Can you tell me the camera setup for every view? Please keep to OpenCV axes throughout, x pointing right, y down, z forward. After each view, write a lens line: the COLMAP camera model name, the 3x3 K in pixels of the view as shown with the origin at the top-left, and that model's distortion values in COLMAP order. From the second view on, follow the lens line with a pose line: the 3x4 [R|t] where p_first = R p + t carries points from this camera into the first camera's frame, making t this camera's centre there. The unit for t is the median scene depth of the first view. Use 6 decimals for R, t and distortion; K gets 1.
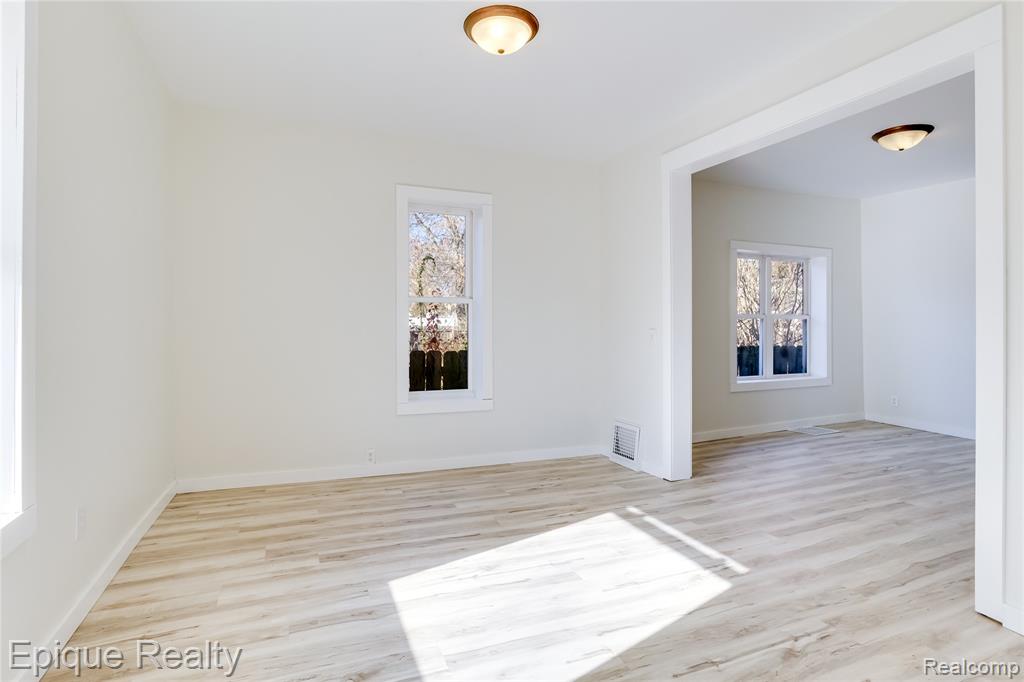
lens RADIAL K [[511.8, 0, 508.1], [0, 511.8, 327.7], [0, 0, 1]] dist [-0.019687, 0.000916]
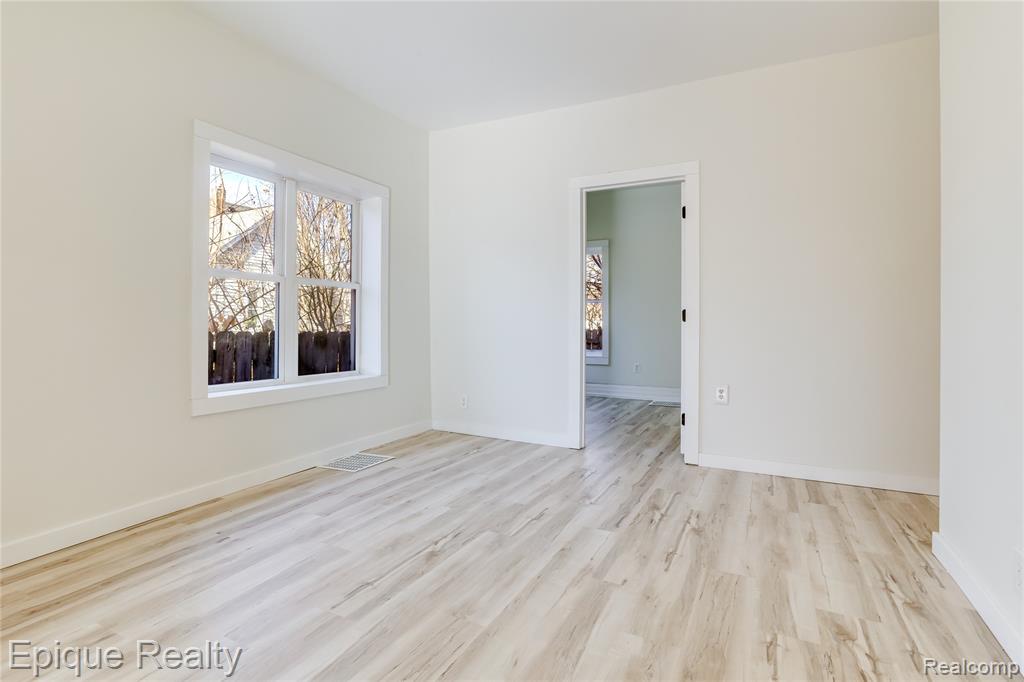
lens RADIAL K [[511.8, 0, 508.1], [0, 511.8, 327.7], [0, 0, 1]] dist [-0.019687, 0.000916]
pose [[0.764356, -0.000136, 0.644794, 0.375009], [-0.003620, 0.999983, 0.004503, 0.036083], [-0.644784, -0.005776, 0.764343, 0.437993]]
